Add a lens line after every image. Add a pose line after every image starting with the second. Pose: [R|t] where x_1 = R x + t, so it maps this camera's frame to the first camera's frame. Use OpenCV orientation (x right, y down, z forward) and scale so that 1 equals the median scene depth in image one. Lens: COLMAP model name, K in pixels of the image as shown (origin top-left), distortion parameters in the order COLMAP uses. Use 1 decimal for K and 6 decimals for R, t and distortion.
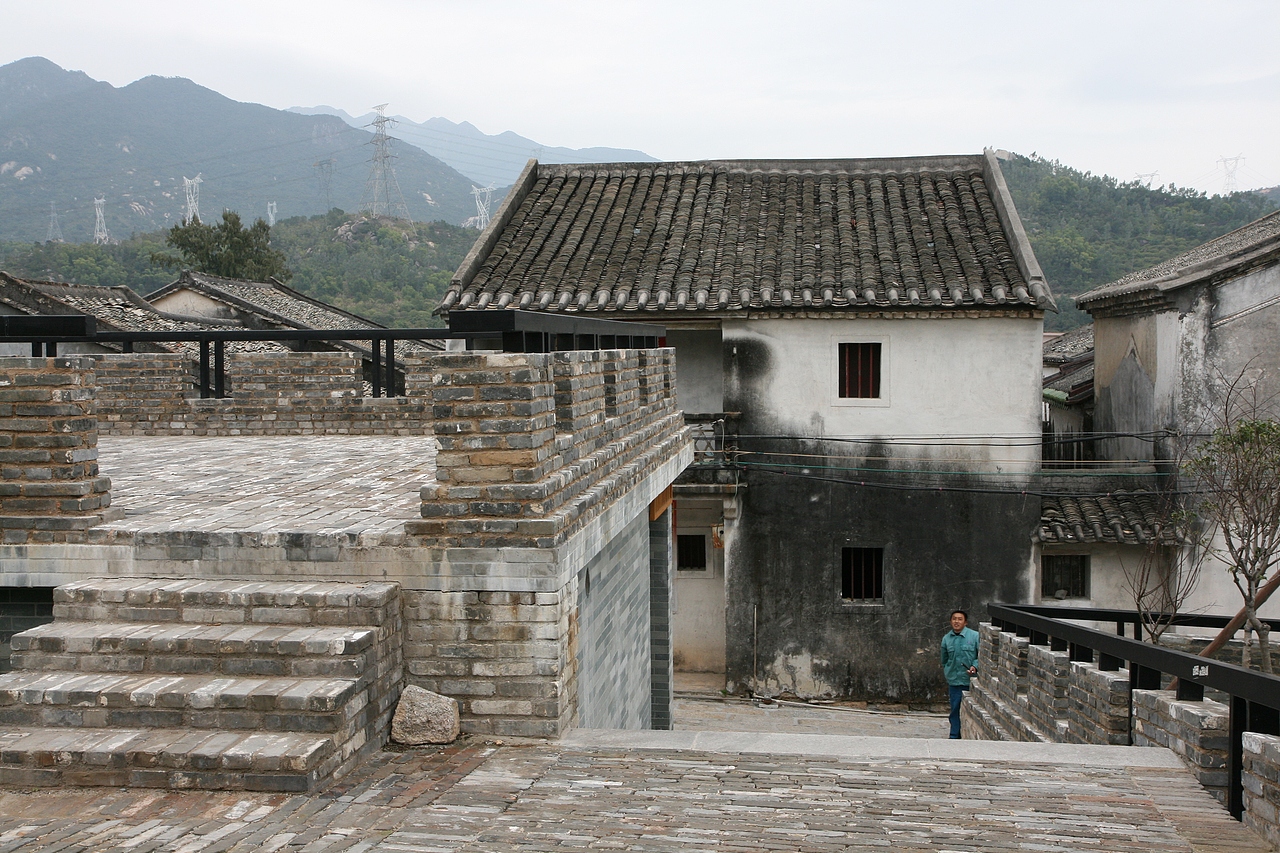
lens RADIAL K [[1427.6, 0, 621.0], [0, 1427.6, 421.8], [0, 0, 1]] dist [0.018532, 0.198264]
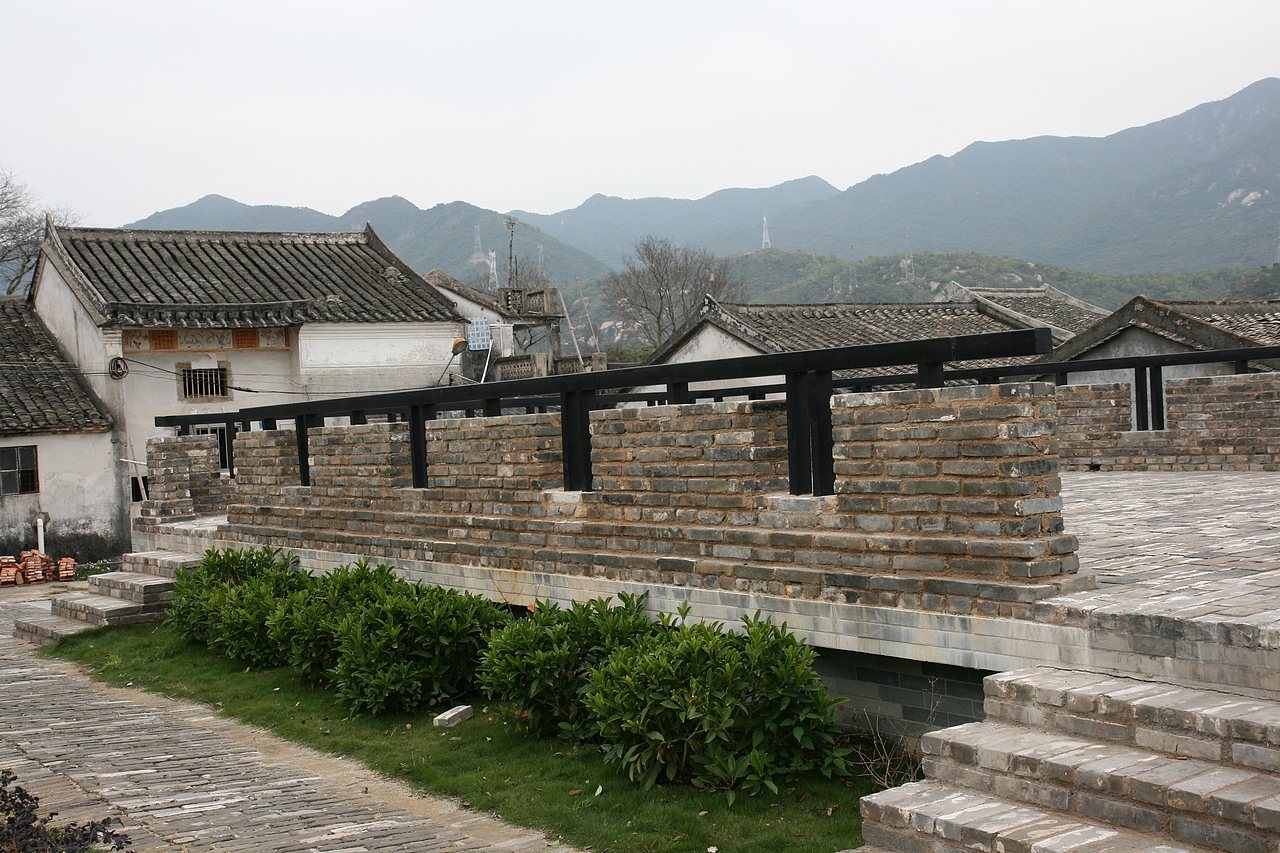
lens RADIAL K [[1427.6, 0, 621.0], [0, 1427.6, 421.8], [0, 0, 1]] dist [0.018532, 0.198264]
pose [[0.691013, -0.028136, -0.722294, 0.036361], [0.014229, 0.999578, -0.025324, -0.006416], [0.722702, 0.007222, 0.691122, 0.297273]]
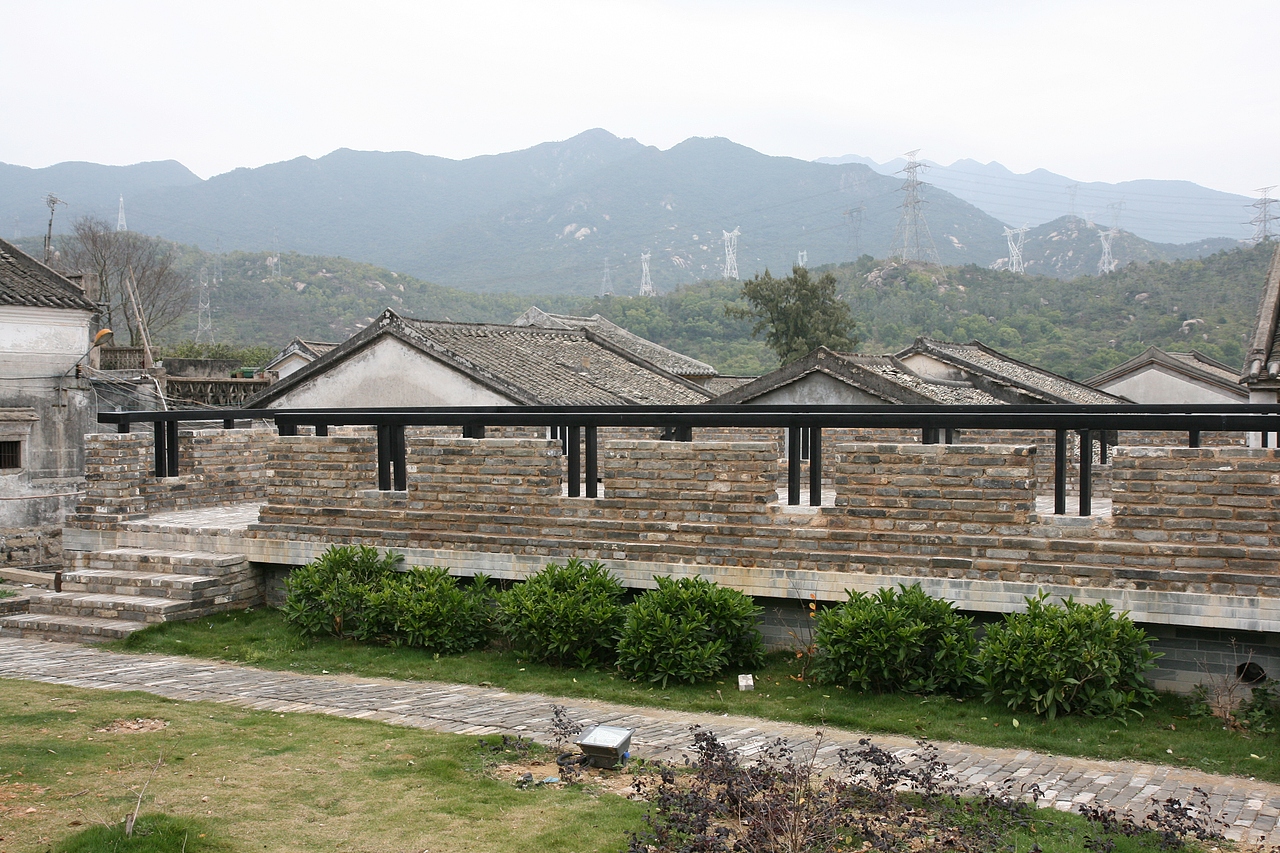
lens RADIAL K [[1427.6, 0, 621.0], [0, 1427.6, 421.8], [0, 0, 1]] dist [0.018532, 0.198264]
pose [[0.936686, 0.010027, -0.350027, -0.488564], [-0.020786, 0.999419, -0.026994, -0.022677], [0.349553, 0.032560, 0.936351, -0.385940]]
